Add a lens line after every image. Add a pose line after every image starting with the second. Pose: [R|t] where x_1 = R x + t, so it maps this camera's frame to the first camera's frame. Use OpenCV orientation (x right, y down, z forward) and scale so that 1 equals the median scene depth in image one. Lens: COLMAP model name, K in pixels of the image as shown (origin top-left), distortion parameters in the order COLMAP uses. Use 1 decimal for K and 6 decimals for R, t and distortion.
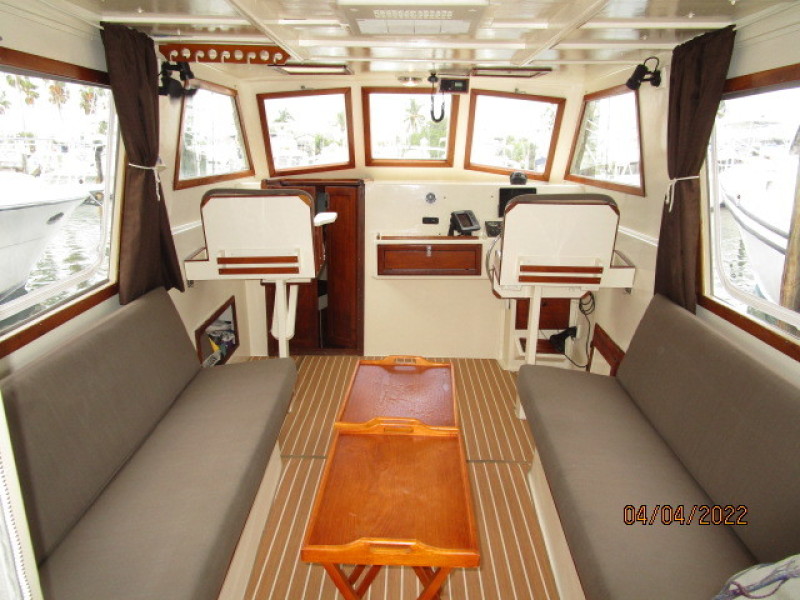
lens RADIAL K [[591.7, 0, 400.0], [0, 591.7, 300.0], [0, 0, 1]] dist [-0.003356, -0.001917]
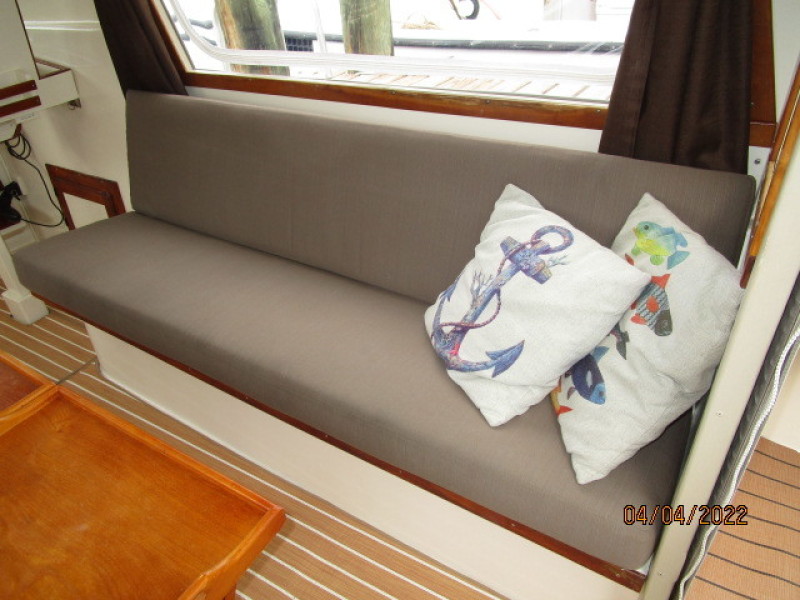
lens RADIAL K [[567.7, 0, 400.0], [0, 567.7, 300.0], [0, 0, 1]] dist [-0.007297, -0.006902]
pose [[0.483343, -0.539203, 0.689666, -0.054906], [0.297214, 0.842082, 0.450068, -0.006675], [-0.823434, -0.012559, 0.567274, 0.247265]]
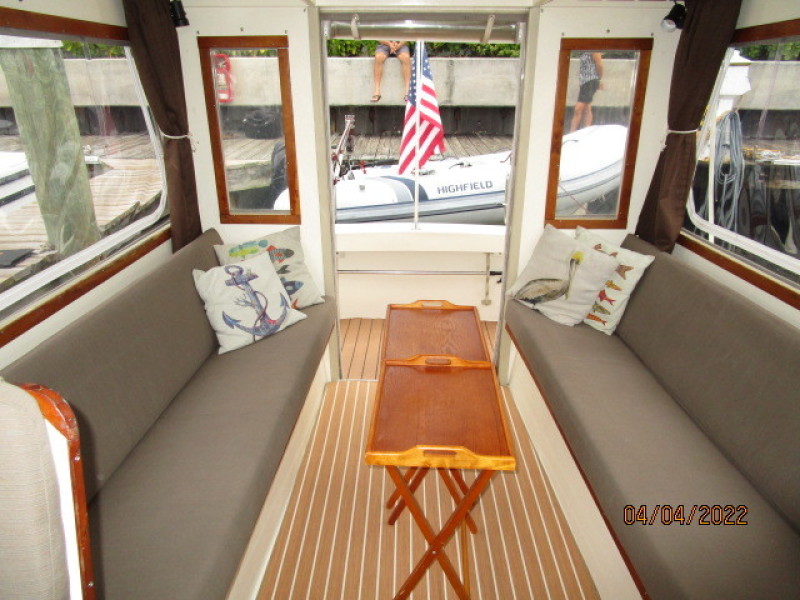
lens RADIAL K [[567.7, 0, 400.0], [0, 567.7, 300.0], [0, 0, 1]] dist [-0.007297, -0.006902]
pose [[-0.999763, -0.021724, -0.001665, 0.040045], [-0.018440, 0.802947, 0.595765, -0.354472], [-0.011606, 0.595654, -0.803157, 1.195342]]
